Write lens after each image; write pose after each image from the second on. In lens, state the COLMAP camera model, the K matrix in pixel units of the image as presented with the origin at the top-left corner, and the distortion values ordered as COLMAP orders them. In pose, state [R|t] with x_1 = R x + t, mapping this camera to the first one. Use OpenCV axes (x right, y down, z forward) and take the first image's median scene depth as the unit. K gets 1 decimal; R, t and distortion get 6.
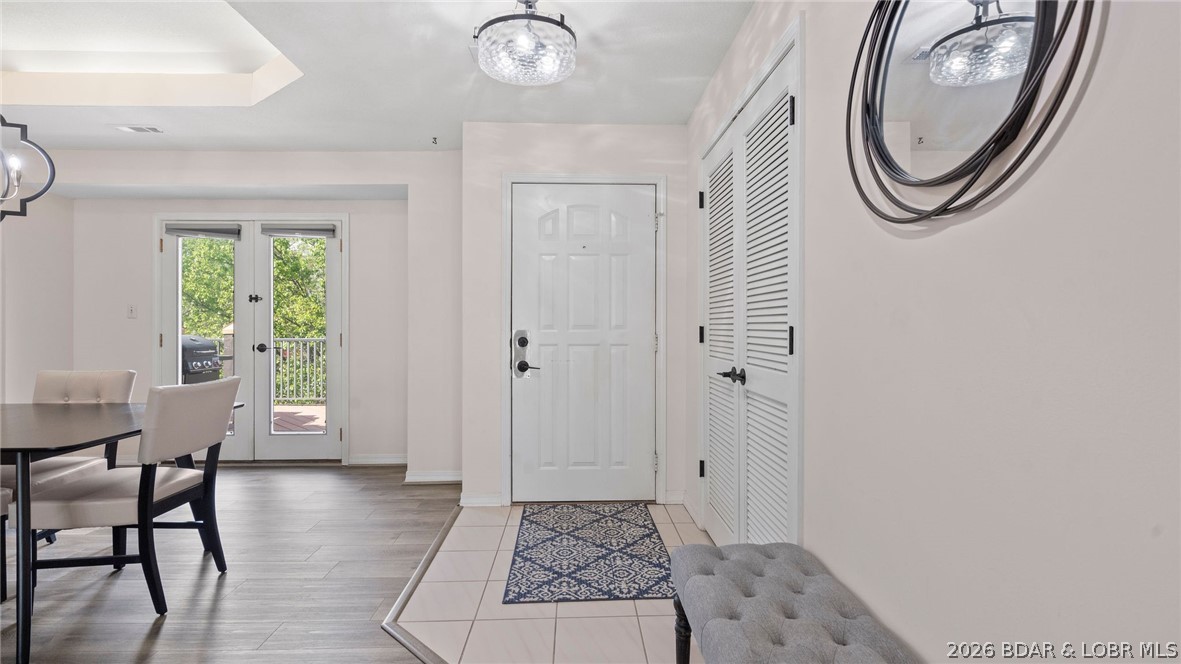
lens RADIAL K [[530.9, 0, 585.4], [0, 530.9, 327.0], [0, 0, 1]] dist [-0.001723, 0.000070]
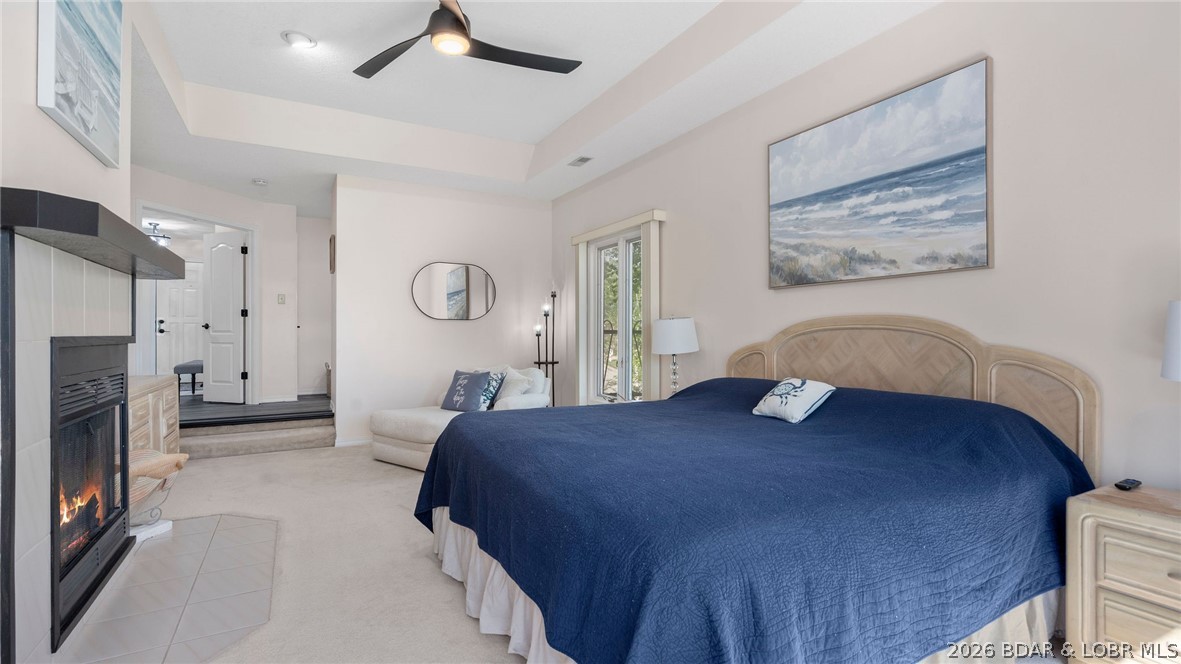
lens RADIAL K [[530.9, 0, 585.4], [0, 530.9, 327.0], [0, 0, 1]] dist [-0.001723, 0.000070]
pose [[0.885683, 0.002261, 0.464286, 0.575884], [0.001932, 0.999962, -0.008555, 0.090245], [-0.464287, 0.008474, 0.885644, -2.525899]]
